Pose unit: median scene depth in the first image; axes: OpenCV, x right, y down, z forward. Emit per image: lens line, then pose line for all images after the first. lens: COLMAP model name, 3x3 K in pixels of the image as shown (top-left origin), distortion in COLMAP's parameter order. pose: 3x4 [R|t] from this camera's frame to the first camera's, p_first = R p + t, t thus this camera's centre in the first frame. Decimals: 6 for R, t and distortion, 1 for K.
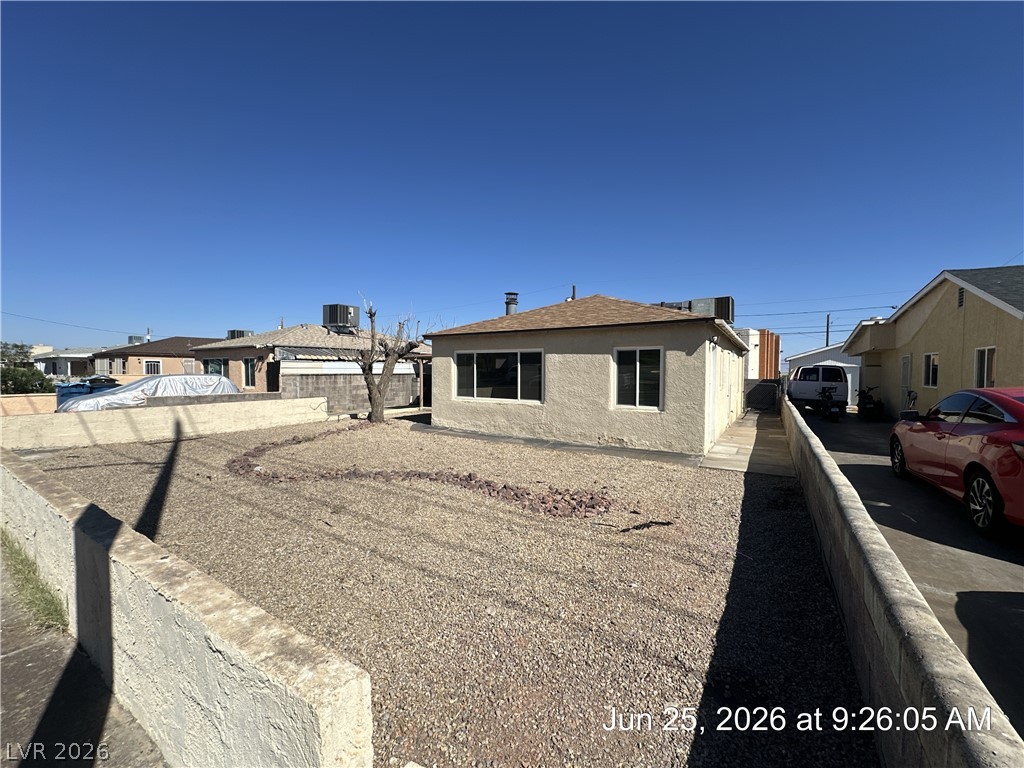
lens RADIAL K [[407.8, 0, 515.2], [0, 407.8, 384.8], [0, 0, 1]] dist [-0.003827, 0.001032]
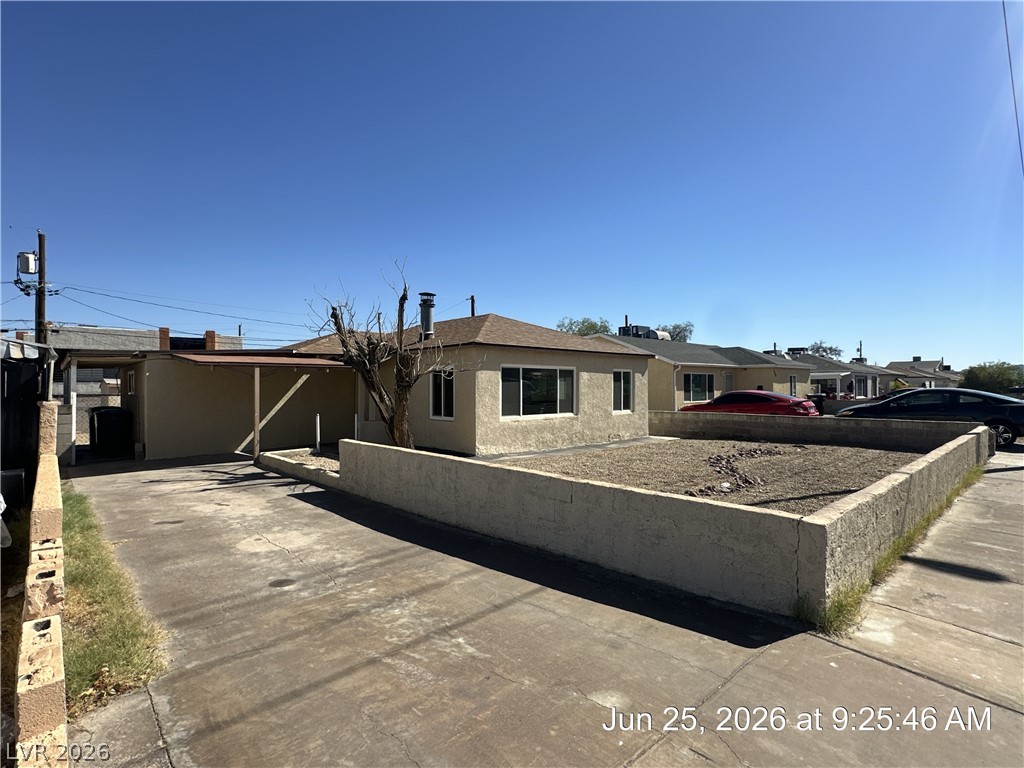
lens RADIAL K [[509.2, 0, 507.6], [0, 509.2, 385.9], [0, 0, 1]] dist [-0.011619, 0.000532]
pose [[0.255031, -0.003320, 0.966927, -1.231988], [0.038084, 0.999253, -0.006614, -0.030551], [-0.966183, 0.038512, 0.254967, 0.741505]]
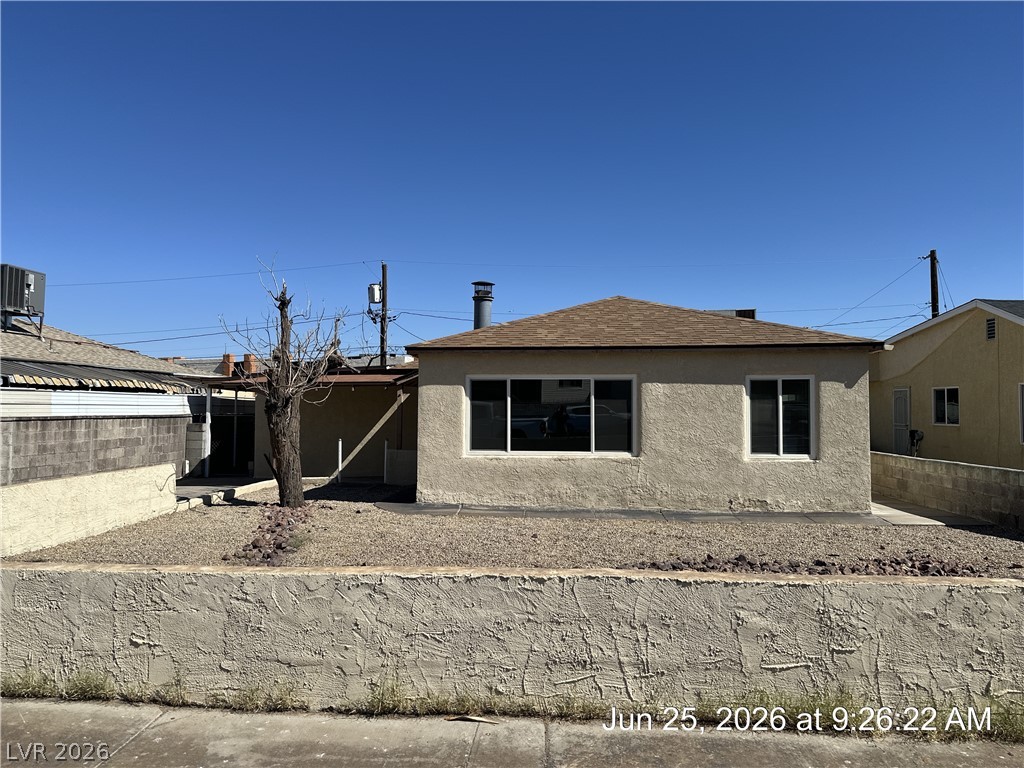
lens RADIAL K [[704.9, 0, 513.2], [0, 704.9, 393.2], [0, 0, 1]] dist [0.056563, -0.006416]
pose [[0.884444, 0.008003, 0.466578, -0.594918], [0.019038, 0.998402, -0.053213, -0.000081], [-0.466258, 0.055947, 0.882878, 0.055251]]
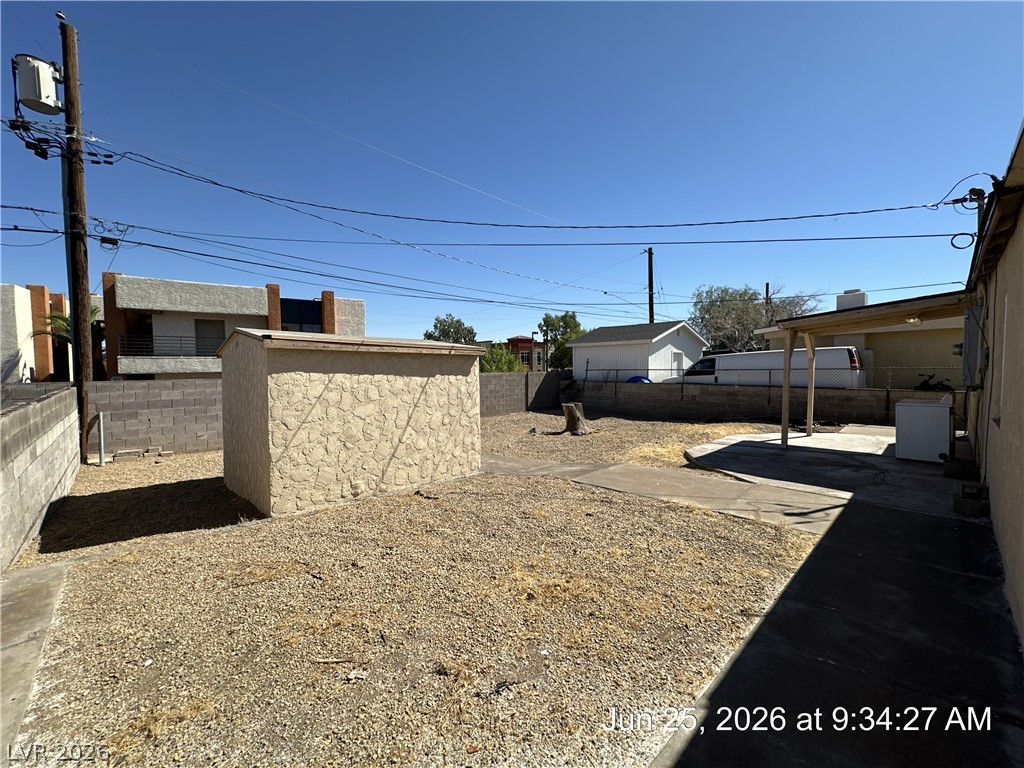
lens RADIAL K [[407.8, 0, 503.1], [0, 407.8, 387.4], [0, 0, 1]] dist [-0.003827, 0.001032]
pose [[0.265915, -0.054019, 0.962482, -0.172826], [0.041334, 0.998149, 0.044601, -0.053817], [-0.963110, 0.027924, 0.267656, 2.255649]]
